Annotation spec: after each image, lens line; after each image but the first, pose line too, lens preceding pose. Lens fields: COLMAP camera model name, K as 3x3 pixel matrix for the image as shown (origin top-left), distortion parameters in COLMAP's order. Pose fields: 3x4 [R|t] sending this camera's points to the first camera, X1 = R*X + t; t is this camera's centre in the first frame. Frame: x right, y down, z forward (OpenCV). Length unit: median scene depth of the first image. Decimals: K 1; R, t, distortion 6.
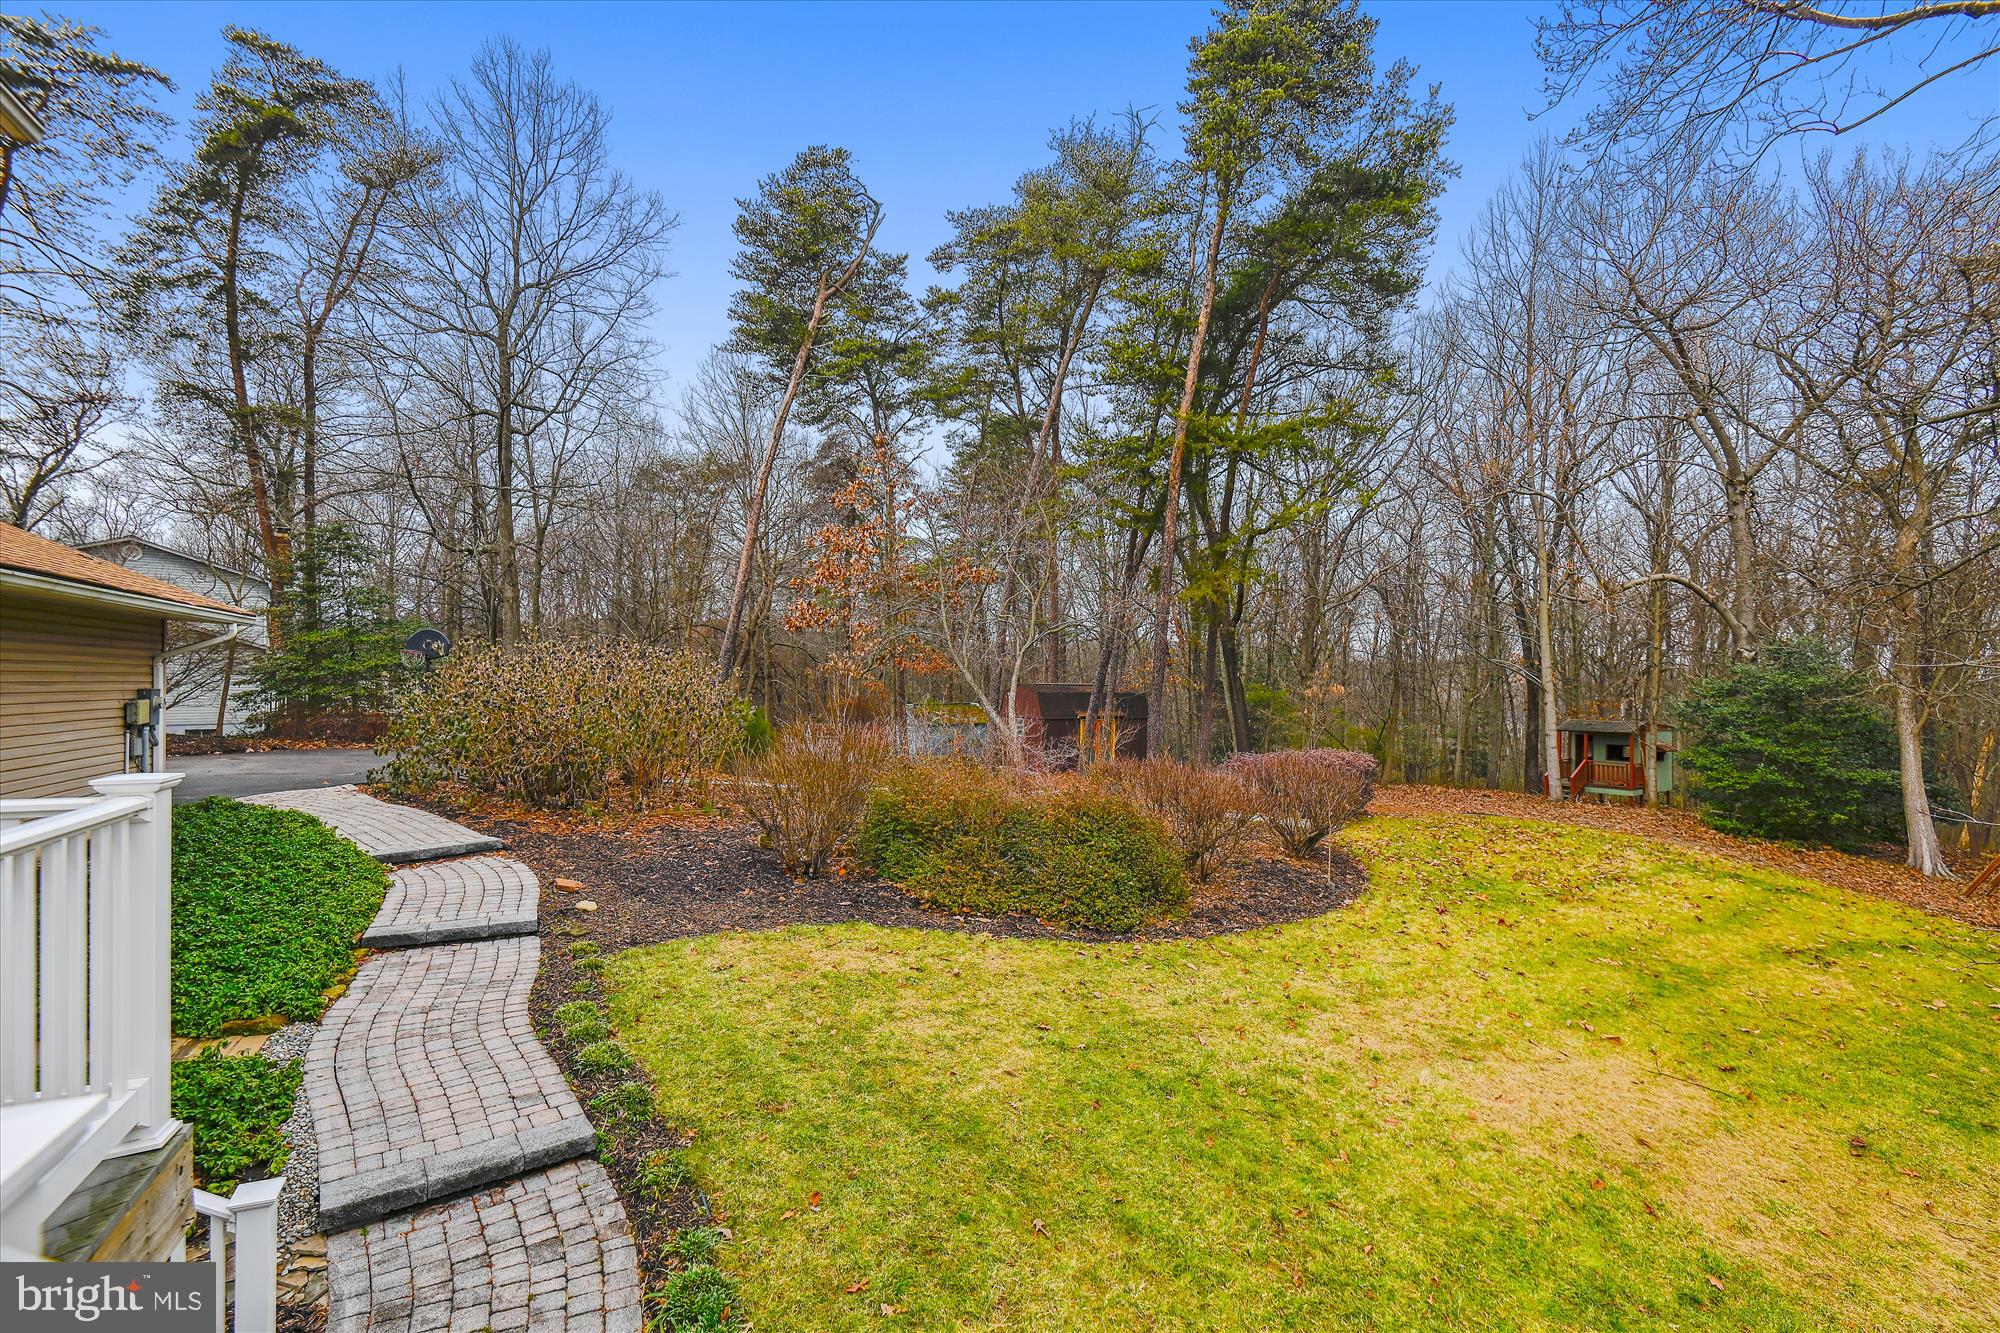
lens RADIAL K [[913.7, 0, 979.3], [0, 913.7, 697.0], [0, 0, 1]] dist [0.013720, -0.009141]
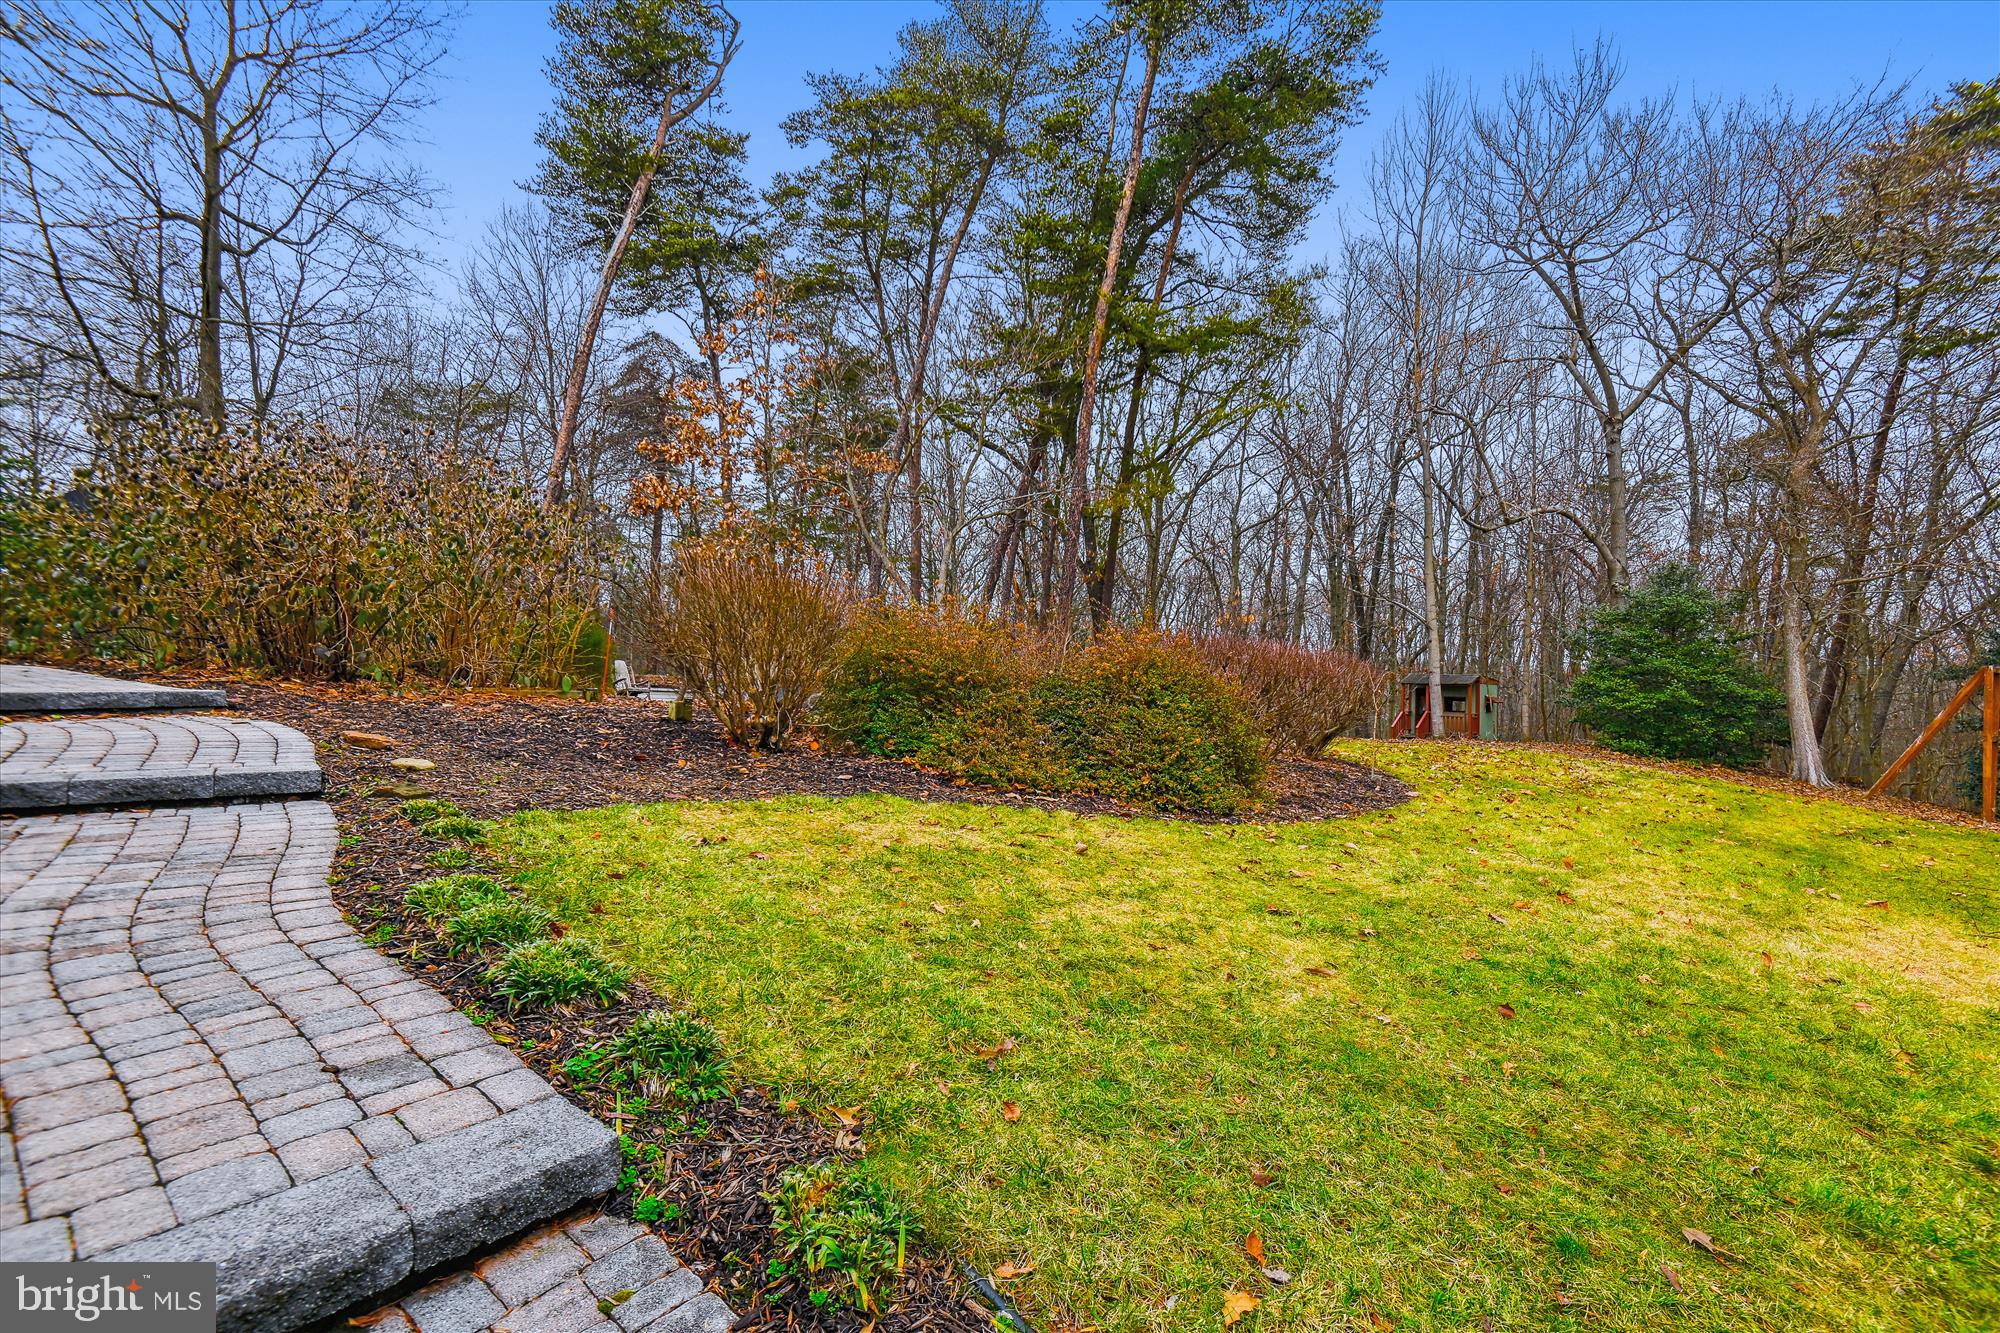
lens RADIAL K [[913.7, 0, 982.8], [0, 913.7, 699.7], [0, 0, 1]] dist [0.013720, -0.009141]
pose [[0.973415, 0.007489, 0.228927, -0.164175], [-0.009033, 0.999943, 0.005696, 0.136726], [-0.228871, -0.007613, 0.973427, 0.281994]]
